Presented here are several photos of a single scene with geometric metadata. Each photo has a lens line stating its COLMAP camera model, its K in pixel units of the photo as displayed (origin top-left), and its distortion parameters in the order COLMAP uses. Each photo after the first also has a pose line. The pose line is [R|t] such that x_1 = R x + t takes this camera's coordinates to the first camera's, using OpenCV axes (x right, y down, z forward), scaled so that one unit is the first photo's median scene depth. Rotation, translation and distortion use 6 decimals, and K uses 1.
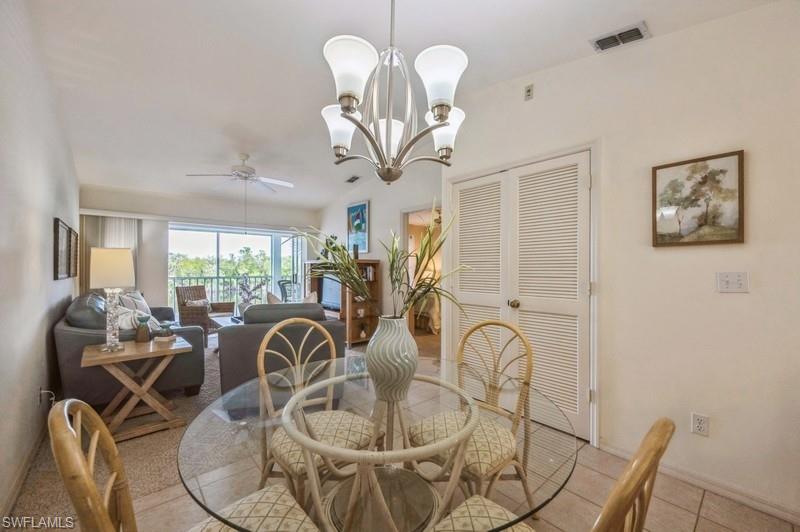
lens RADIAL K [[317.9, 0, 403.5], [0, 317.9, 267.4], [0, 0, 1]] dist [-0.000728, -0.000232]
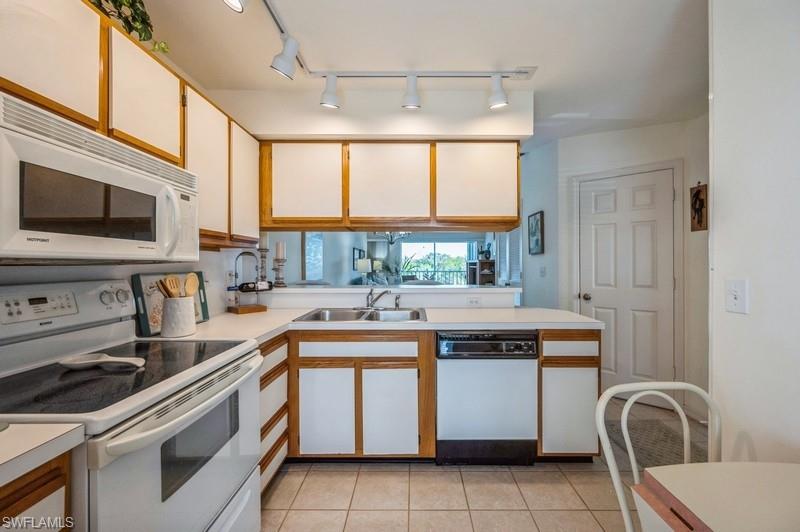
lens RADIAL K [[317.9, 0, 405.1], [0, 317.9, 263.2], [0, 0, 1]] dist [-0.000728, -0.000232]
pose [[0.729839, -0.006061, -0.683592, 0.619880], [0.003440, 0.999981, -0.005193, -0.001922], [0.683610, 0.001439, 0.729846, -0.399354]]
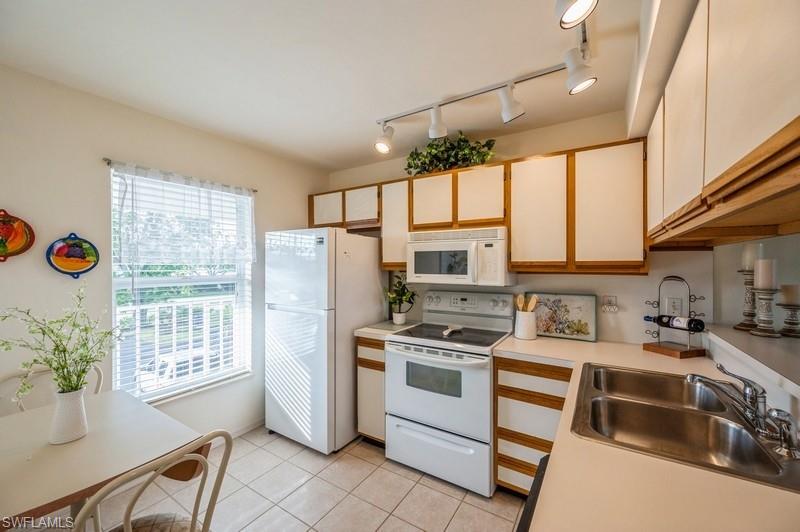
lens RADIAL K [[317.9, 0, 399.7], [0, 317.9, 265.5], [0, 0, 1]] dist [-0.000728, -0.000232]
pose [[-0.963324, -0.001931, -0.268334, 0.527056], [-0.003011, 0.999989, 0.003615, -0.034280], [0.268324, 0.004290, -0.963319, 0.047849]]
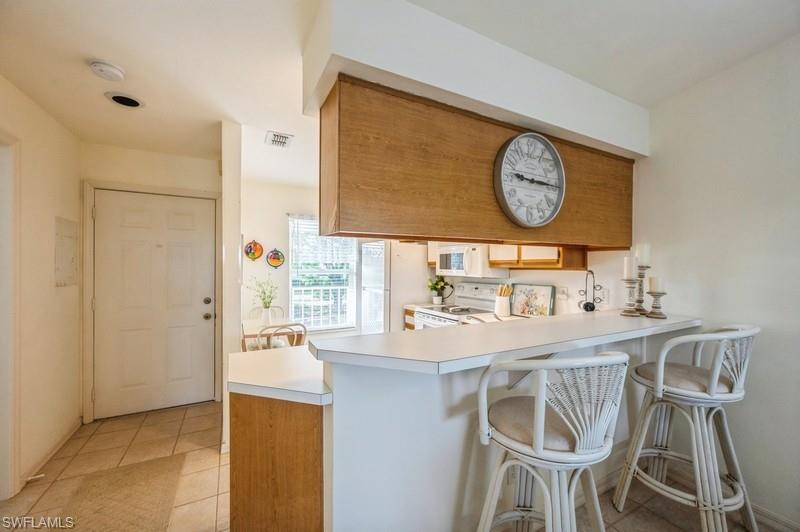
lens RADIAL K [[317.9, 0, 396.6], [0, 317.9, 267.7], [0, 0, 1]] dist [-0.000728, -0.000232]
pose [[-0.968599, -0.008198, 0.248492, 0.289022], [-0.007074, 0.999960, 0.005413, -0.026602], [-0.248526, 0.003485, -0.968619, 0.307555]]
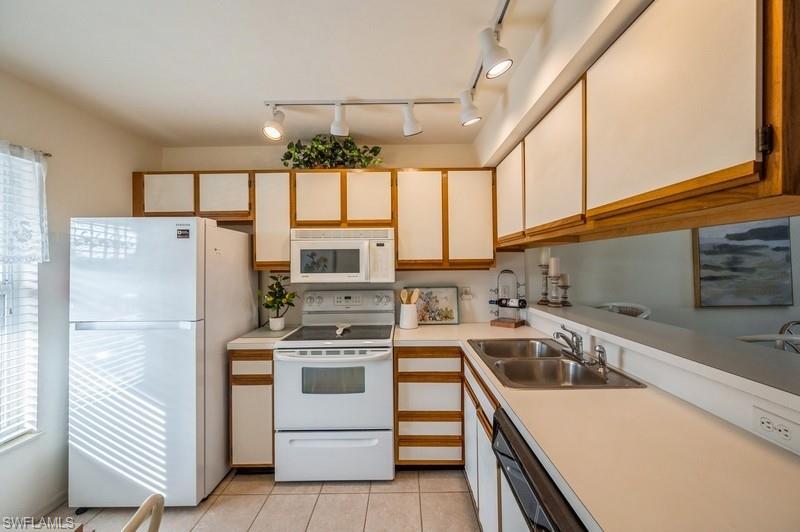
lens RADIAL K [[317.9, 0, 404.5], [0, 317.9, 260.6], [0, 0, 1]] dist [-0.000728, -0.000232]
pose [[-0.669399, -0.006123, -0.742878, 0.613552], [0.006923, 0.999871, -0.014479, -0.030464], [0.742871, -0.014835, -0.669271, 0.000435]]
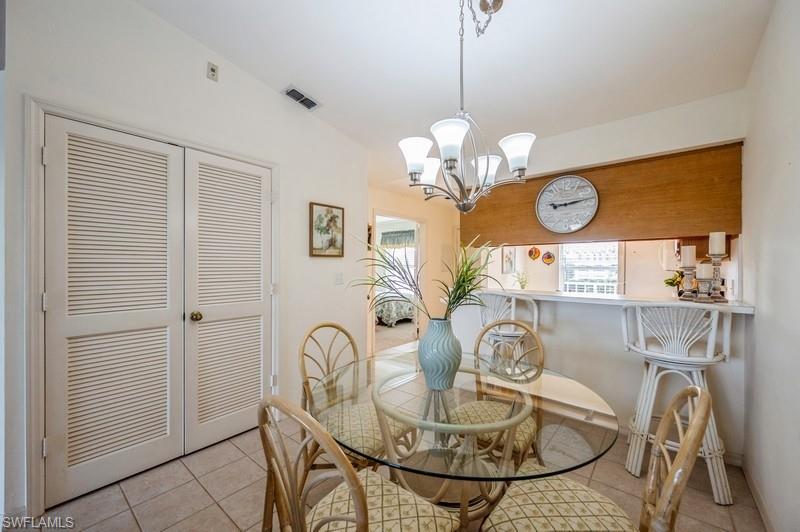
lens RADIAL K [[317.9, 0, 403.2], [0, 317.9, 263.8], [0, 0, 1]] dist [-0.000728, -0.000232]
pose [[-0.151730, 0.007927, 0.988390, -0.270803], [-0.009260, 0.999913, -0.009441, -0.008002], [-0.988379, -0.010585, -0.151644, 0.300581]]
